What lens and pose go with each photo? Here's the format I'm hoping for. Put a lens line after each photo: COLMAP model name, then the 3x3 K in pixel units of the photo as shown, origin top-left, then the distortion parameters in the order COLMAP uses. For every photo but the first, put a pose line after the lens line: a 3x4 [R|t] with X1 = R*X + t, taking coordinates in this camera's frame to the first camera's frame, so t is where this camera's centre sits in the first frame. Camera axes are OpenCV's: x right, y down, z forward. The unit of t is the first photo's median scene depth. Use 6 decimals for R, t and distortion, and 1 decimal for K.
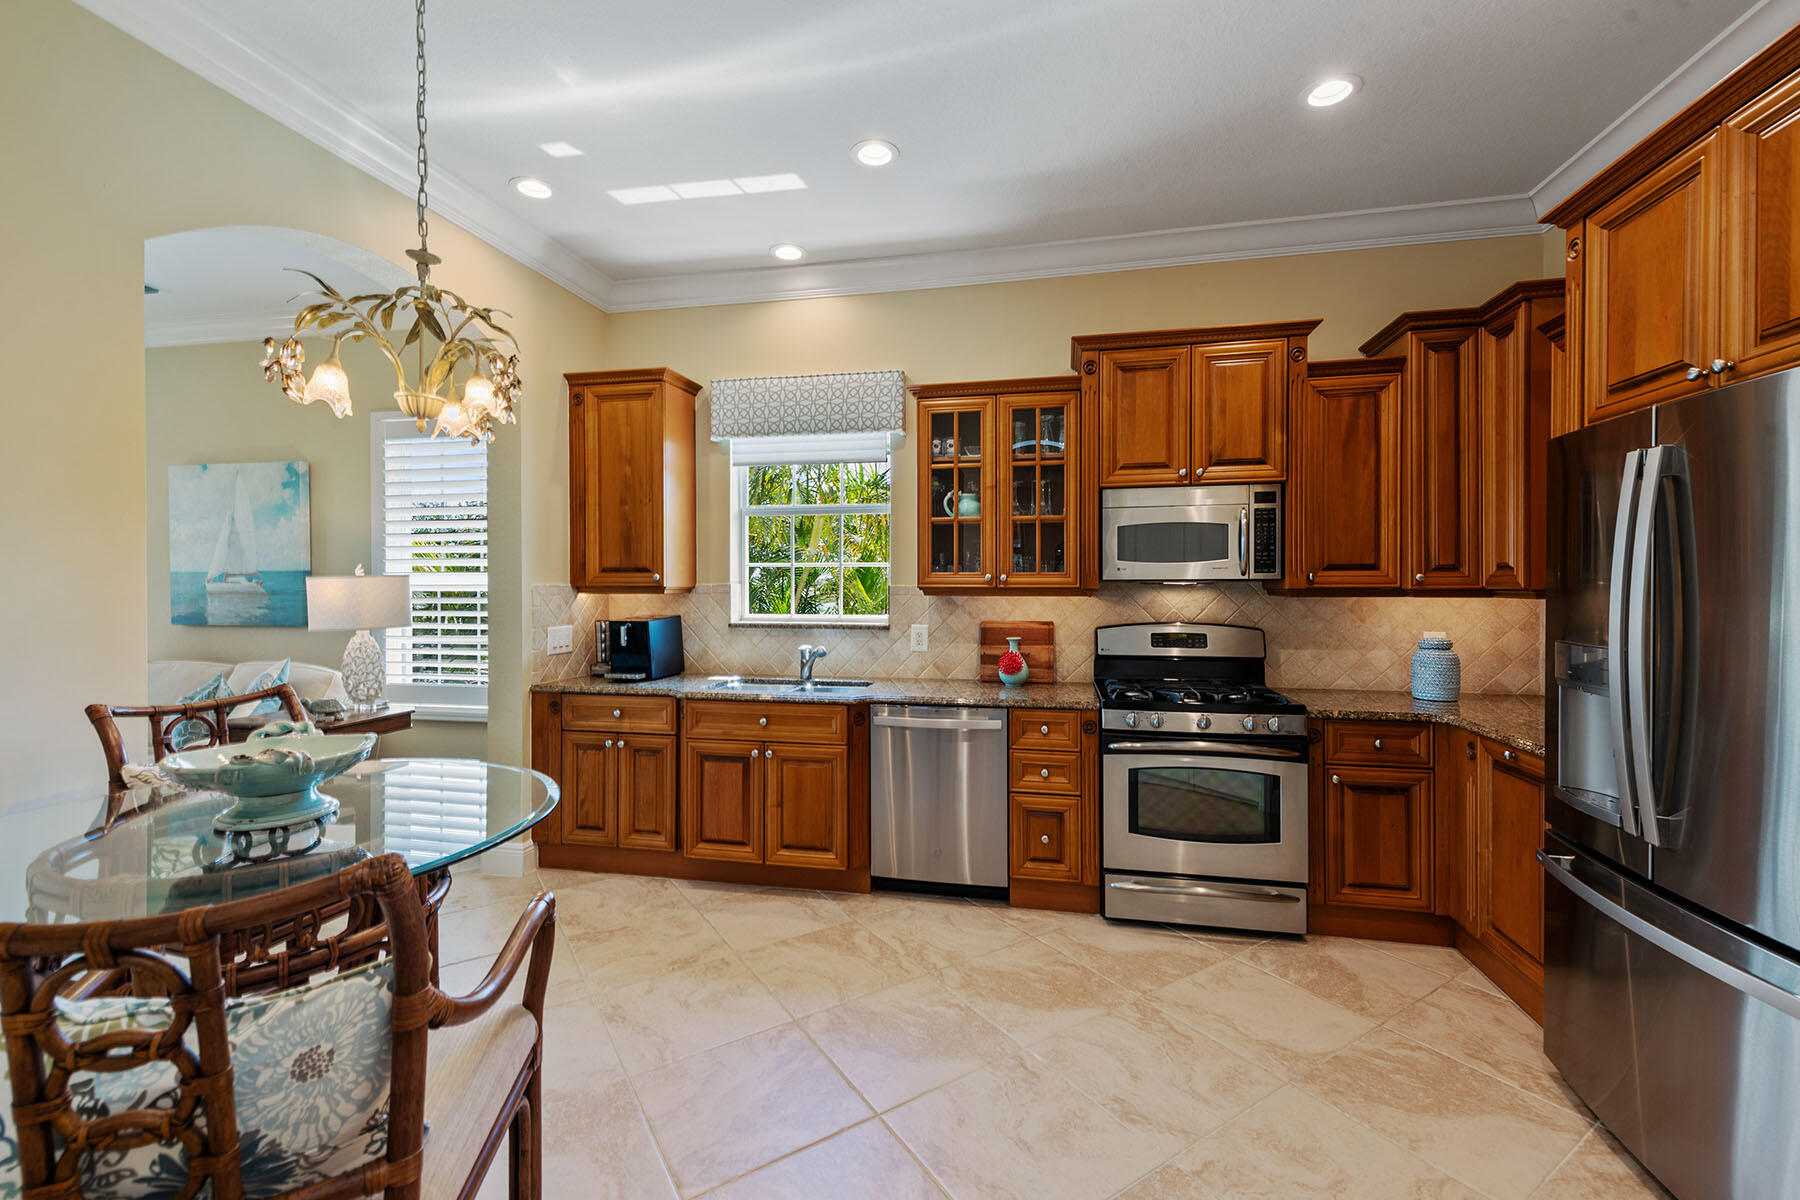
lens RADIAL K [[744.8, 0, 900.0], [0, 744.8, 586.7], [0, 0, 1]] dist [0.018599, 0.000011]
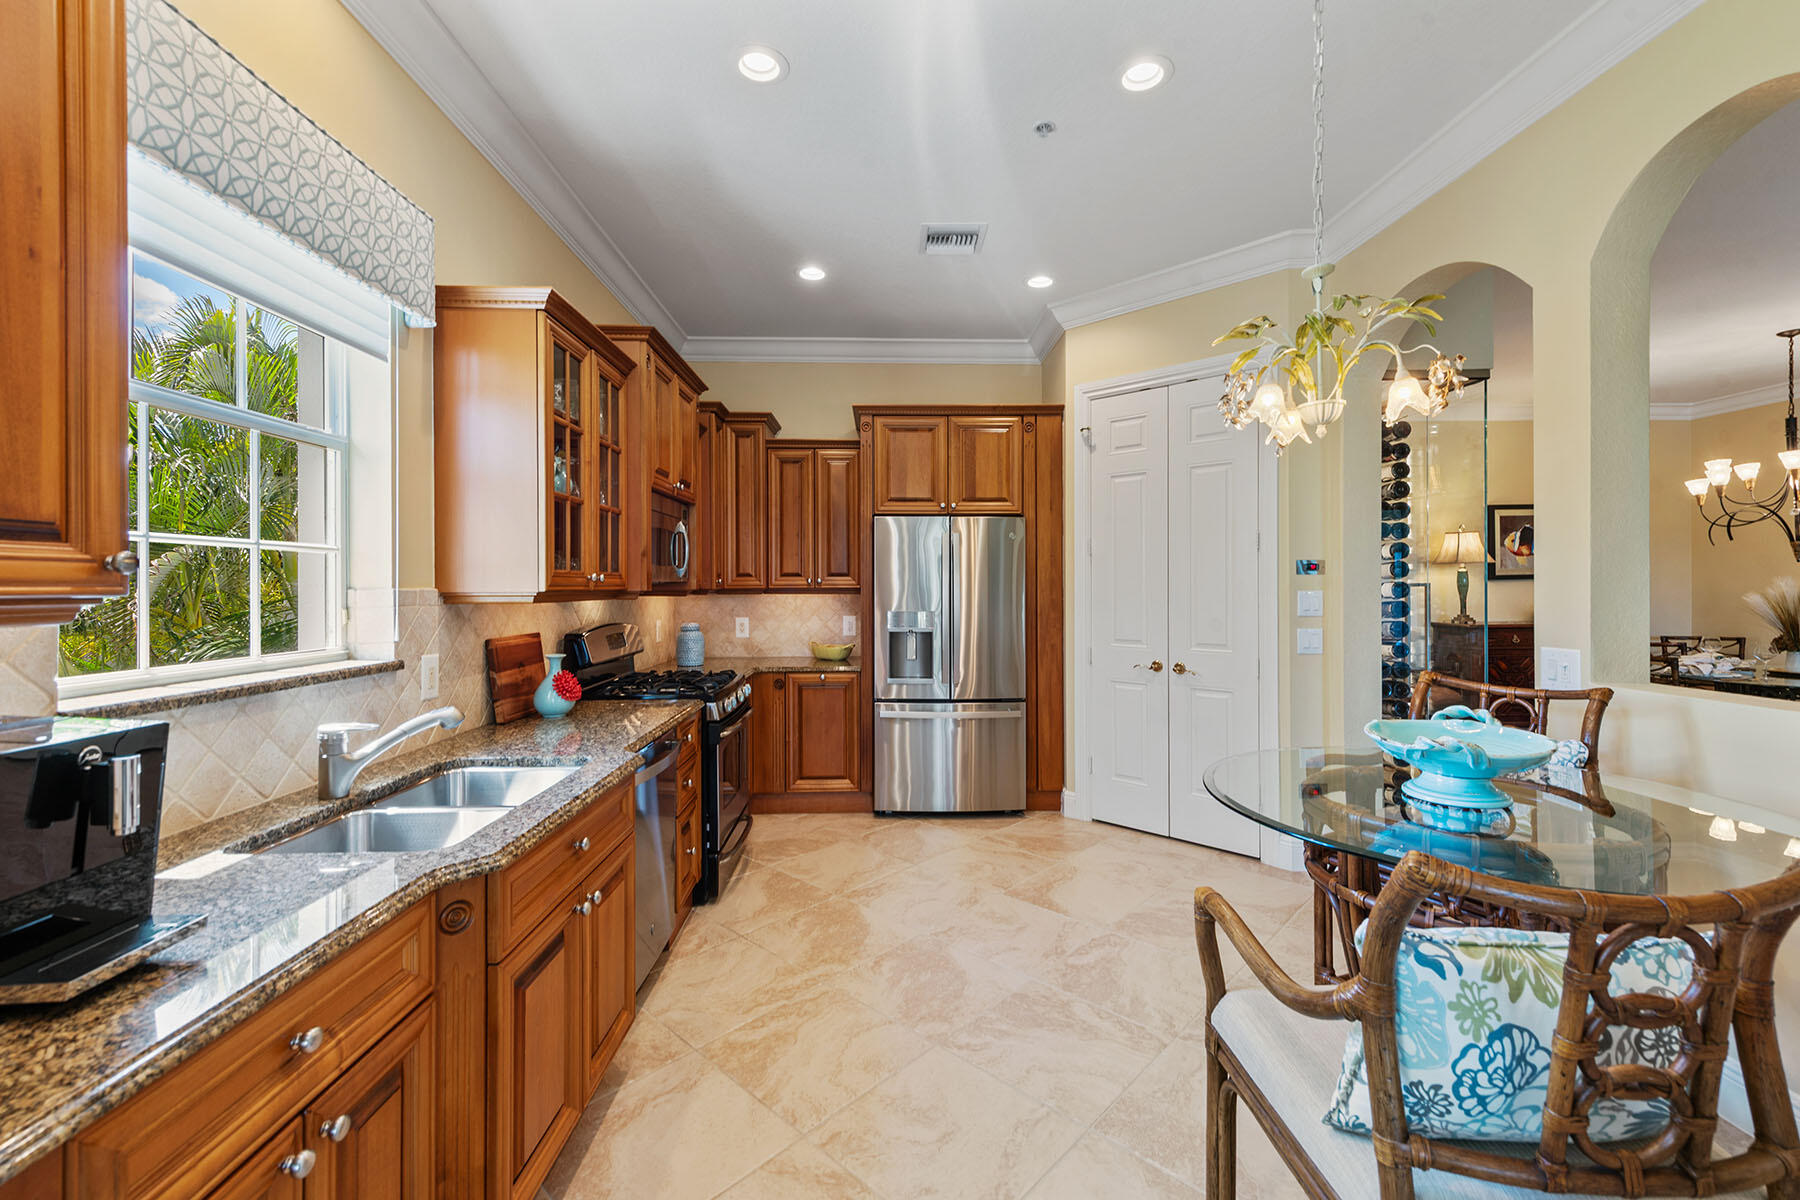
lens RADIAL K [[744.8, 0, 900.0], [0, 744.8, 586.7], [0, 0, 1]] dist [0.018599, 0.000011]
pose [[-0.227617, -0.001407, 0.973750, -0.886267], [0.000081, 0.999999, 0.001464, -0.005439], [-0.973751, 0.000412, -0.227617, 1.057098]]
